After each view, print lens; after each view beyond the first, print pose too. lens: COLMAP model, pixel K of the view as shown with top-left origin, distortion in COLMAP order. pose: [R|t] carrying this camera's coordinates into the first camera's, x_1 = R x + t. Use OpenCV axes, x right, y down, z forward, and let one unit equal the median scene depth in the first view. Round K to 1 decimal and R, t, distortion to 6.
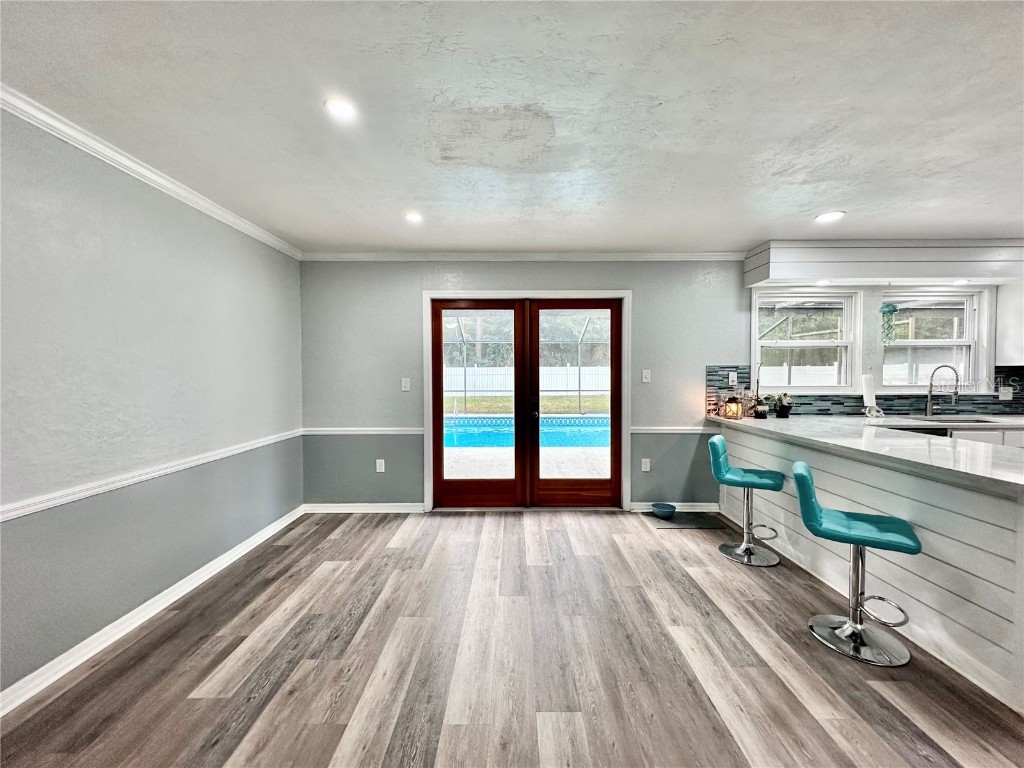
lens RADIAL K [[411.0, 0, 523.0], [0, 411.0, 379.9], [0, 0, 1]] dist [0.000441, 0.001131]
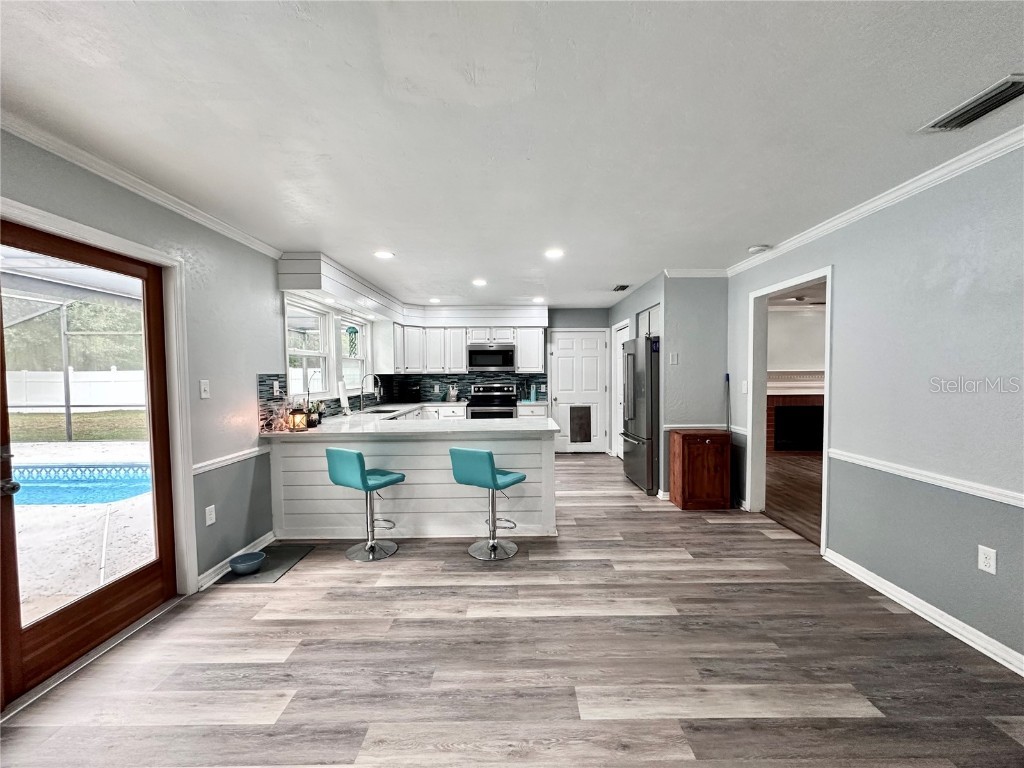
lens RADIAL K [[411.0, 0, 516.1], [0, 411.0, 390.0], [0, 0, 1]] dist [0.000441, 0.001131]
pose [[0.000592, -0.037455, 0.999298, -0.396863], [0.019613, 0.999107, 0.037436, -0.023232], [-0.999807, 0.019577, 0.001326, 0.471878]]
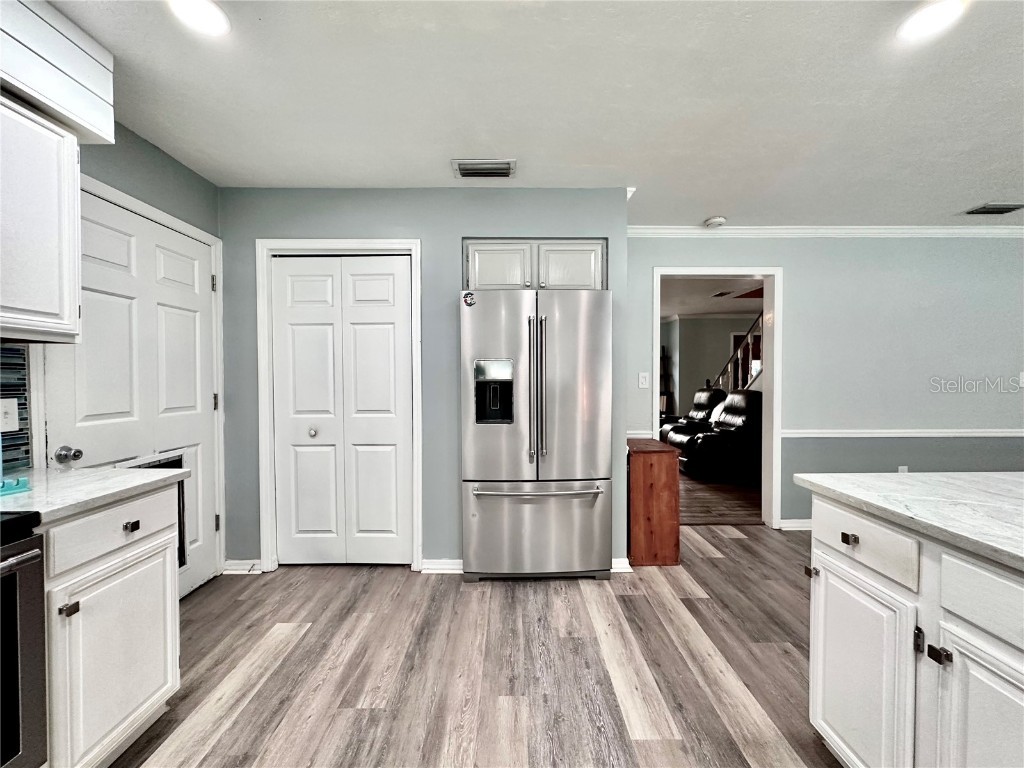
lens RADIAL K [[411.0, 0, 507.6], [0, 411.0, 388.6], [0, 0, 1]] dist [0.000441, 0.001131]
pose [[-0.999985, 0.005505, 0.000117, 0.935013], [0.005506, 0.999210, 0.039366, 0.000625], [0.000100, 0.039366, -0.999225, 0.743615]]
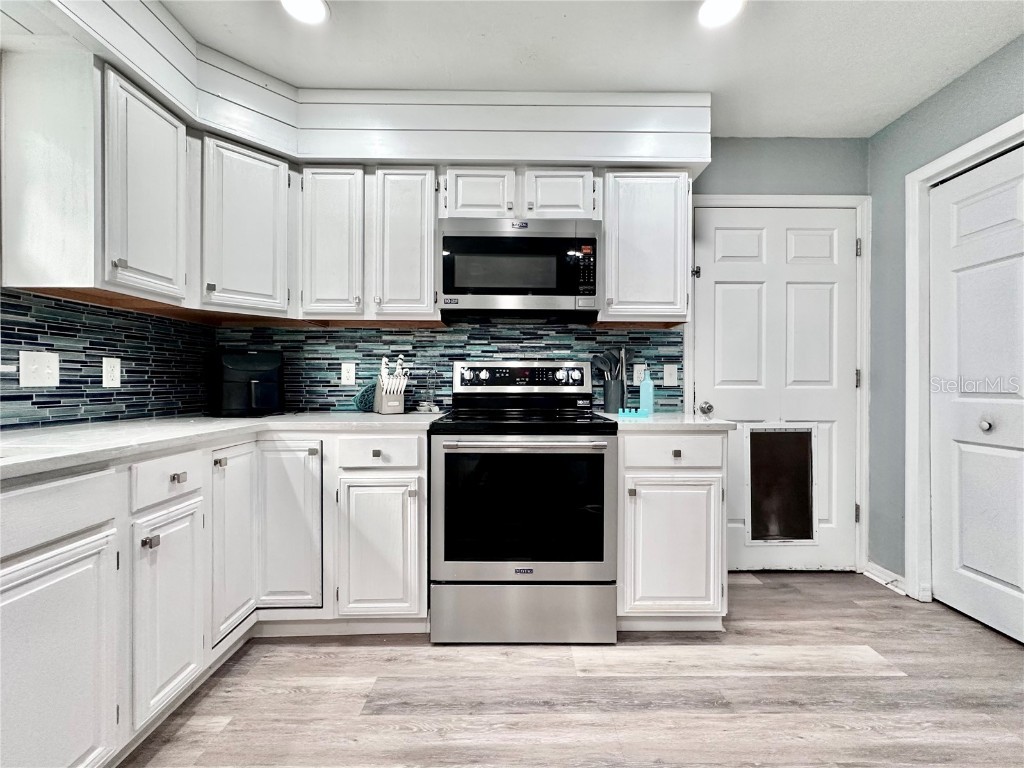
lens RADIAL K [[411.0, 0, 515.1], [0, 411.0, 387.6], [0, 0, 1]] dist [0.000441, 0.001131]
pose [[-0.010641, -0.008744, 0.999905, 0.808364], [0.008126, 0.999928, 0.008831, 0.049812], [-0.999910, 0.008220, -0.010569, 0.587740]]
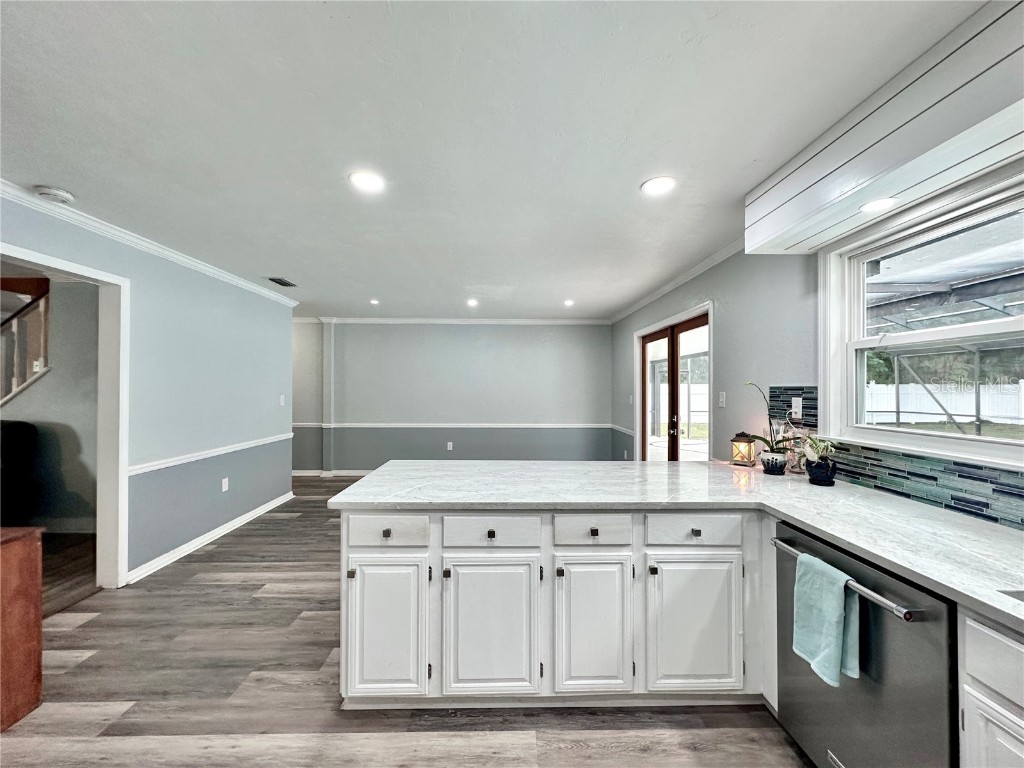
lens RADIAL K [[411.0, 0, 519.2], [0, 411.0, 389.0], [0, 0, 1]] dist [0.000441, 0.001131]
pose [[0.029740, 0.007091, -0.999533, 1.115849], [-0.013224, 0.999890, 0.006700, -0.030143], [0.999470, 0.013019, 0.029831, 0.568610]]
